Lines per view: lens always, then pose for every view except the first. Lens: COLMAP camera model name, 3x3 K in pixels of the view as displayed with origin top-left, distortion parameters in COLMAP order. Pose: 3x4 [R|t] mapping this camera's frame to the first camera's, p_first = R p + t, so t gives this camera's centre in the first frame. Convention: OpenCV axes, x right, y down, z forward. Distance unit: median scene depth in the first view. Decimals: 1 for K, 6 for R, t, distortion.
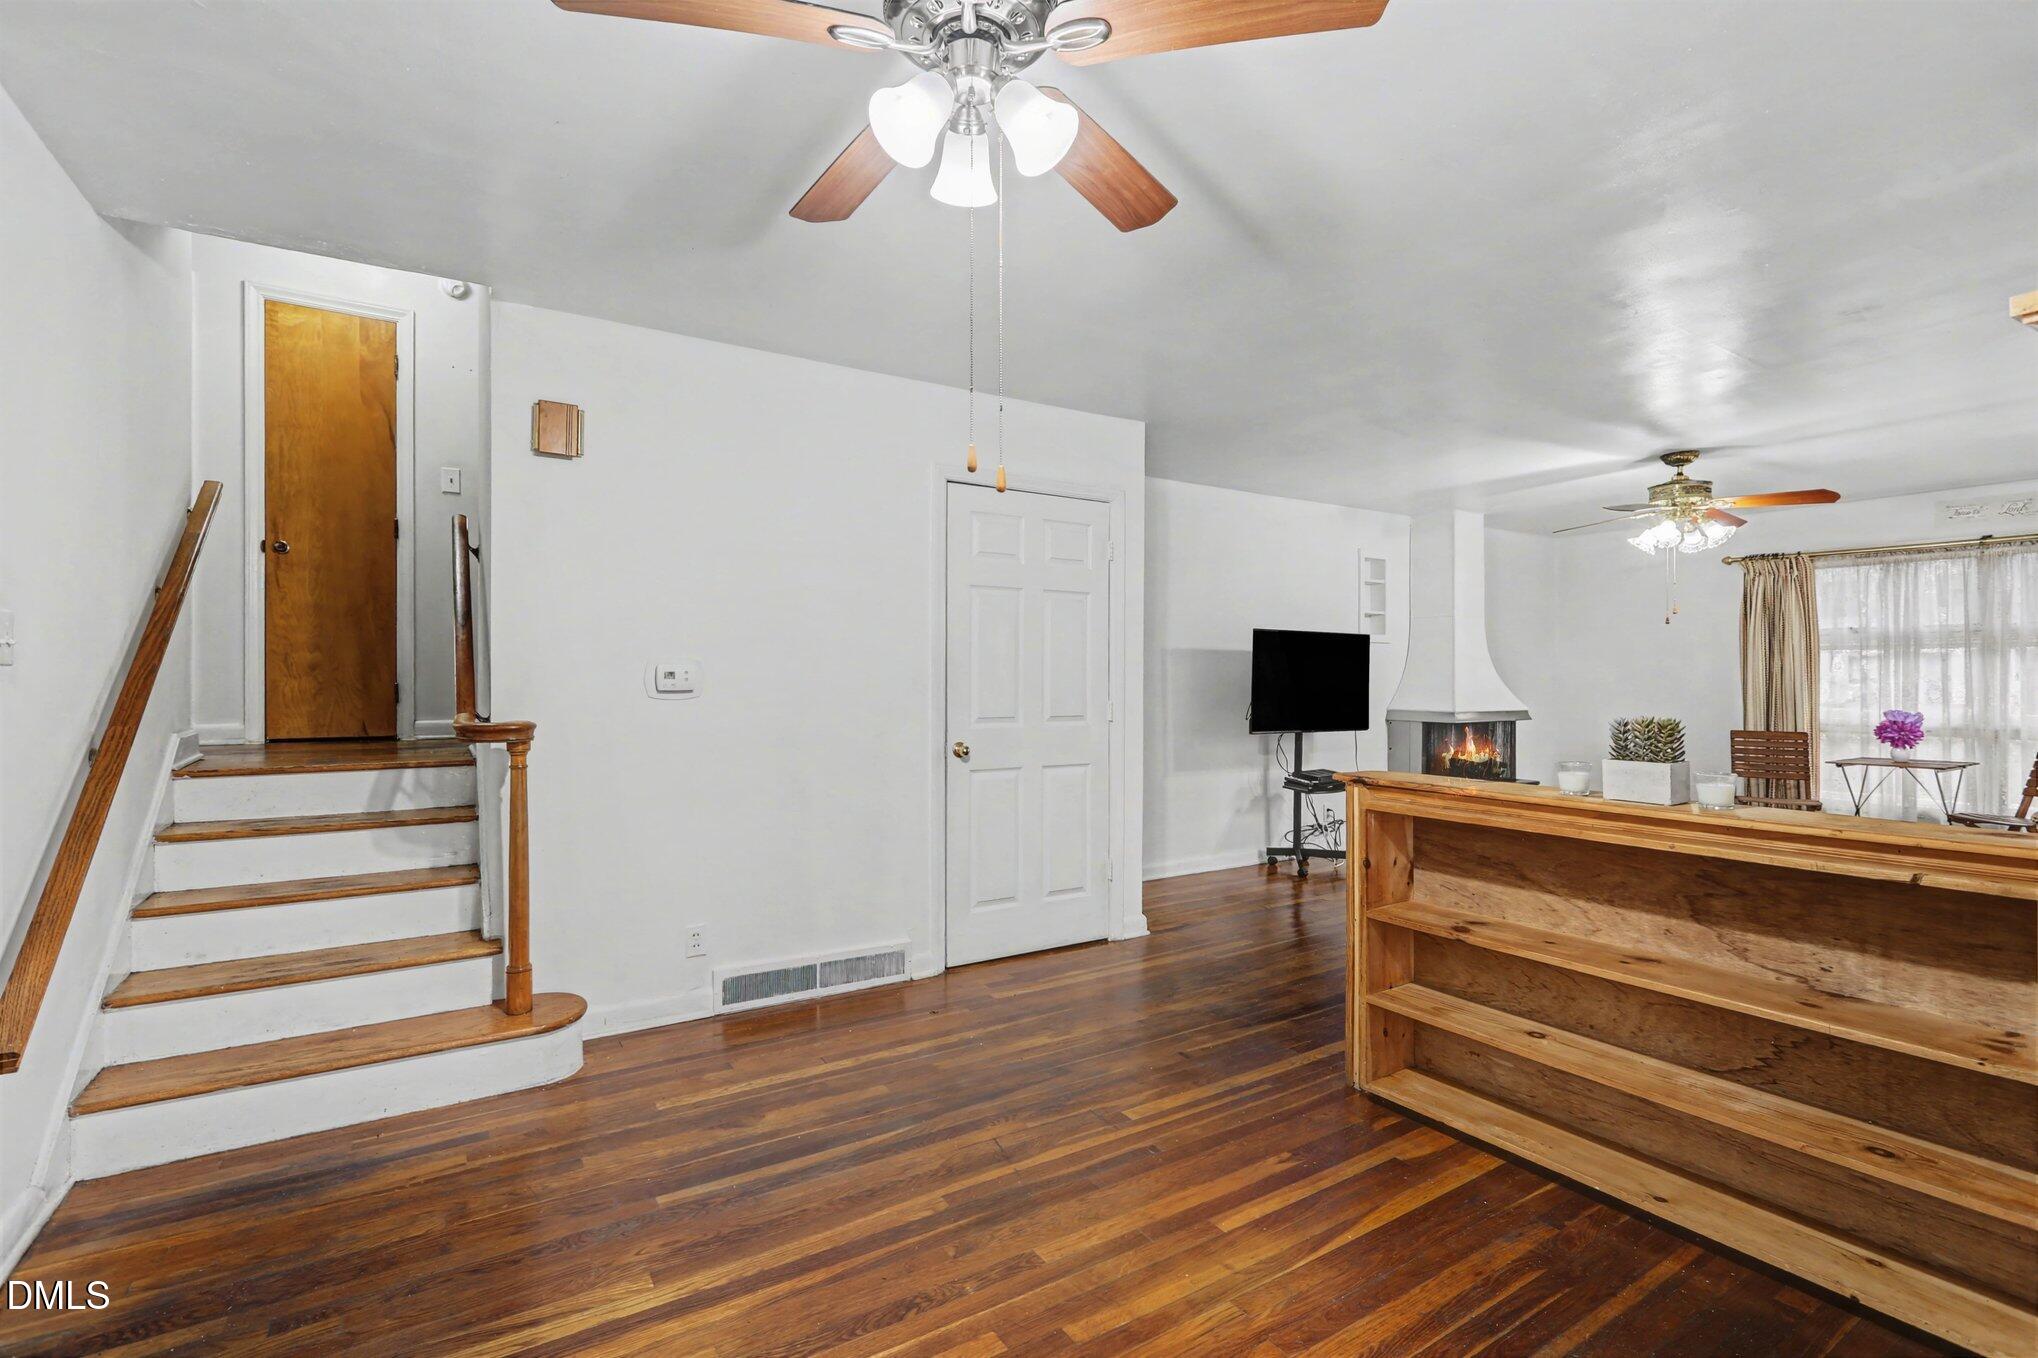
lens RADIAL K [[928.2, 0, 1016.6], [0, 928.2, 673.8], [0, 0, 1]] dist [-0.005820, -0.000493]
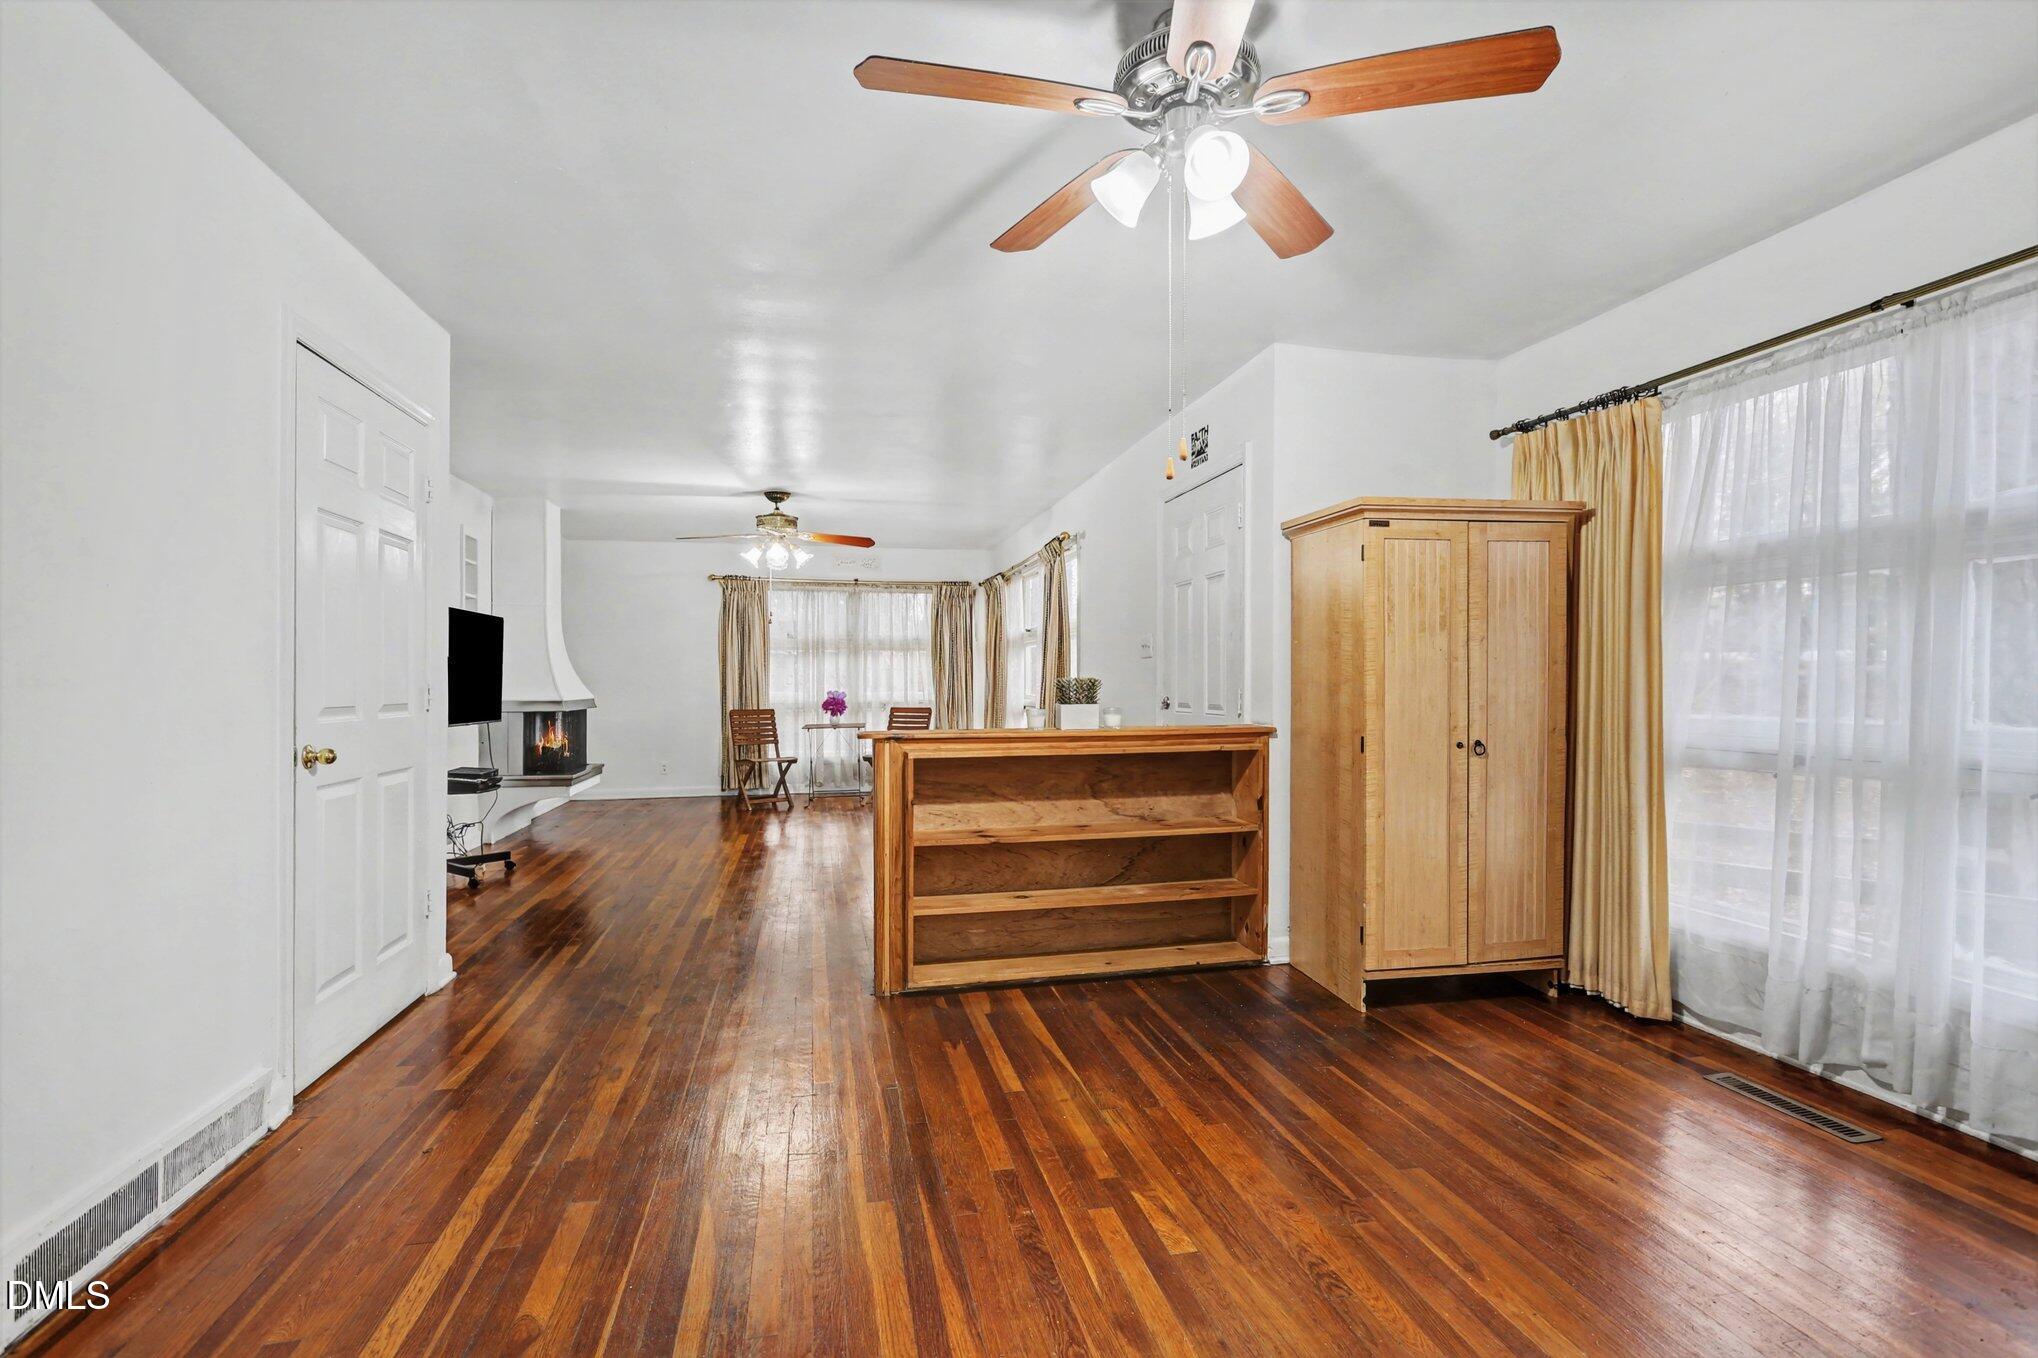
lens RADIAL K [[928.2, 0, 1016.6], [0, 928.2, 673.8], [0, 0, 1]] dist [-0.005820, -0.000493]
pose [[0.344134, 0.002661, 0.938917, -0.415171], [0.001532, 0.999993, -0.003396, 0.021842], [-0.938919, 0.002607, 0.344128, 0.255704]]
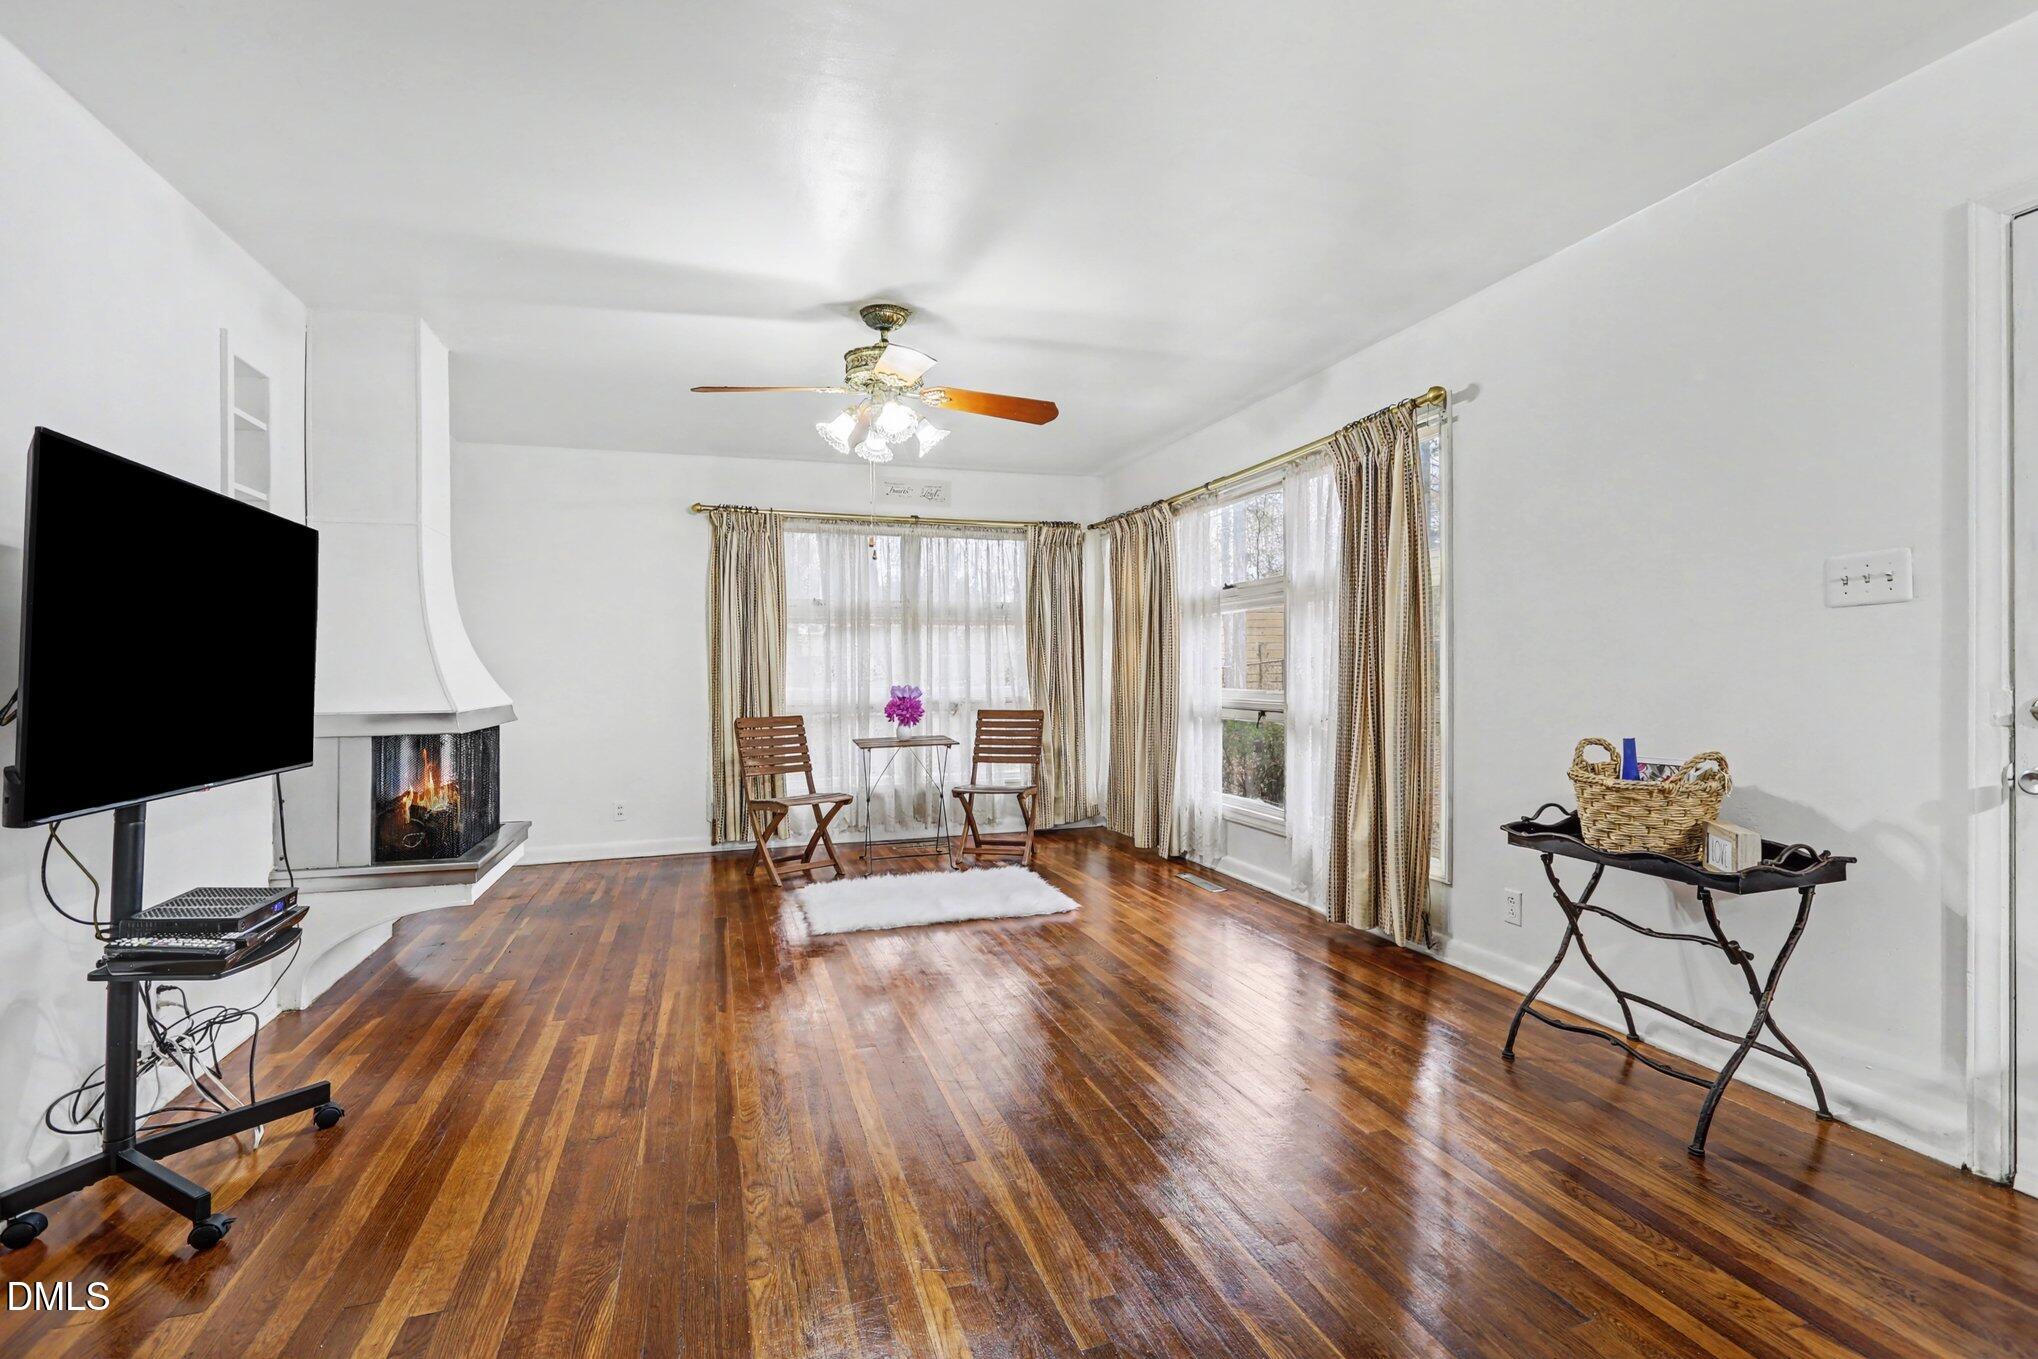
lens RADIAL K [[941.2, 0, 1008.7], [0, 941.2, 653.8], [0, 0, 1]] dist [-0.001760, -0.000204]
pose [[0.260444, 0.010208, 0.965435, 0.079747], [0.008824, 0.999877, -0.012952, 0.025528], [-0.965449, 0.011892, 0.260322, 0.785733]]
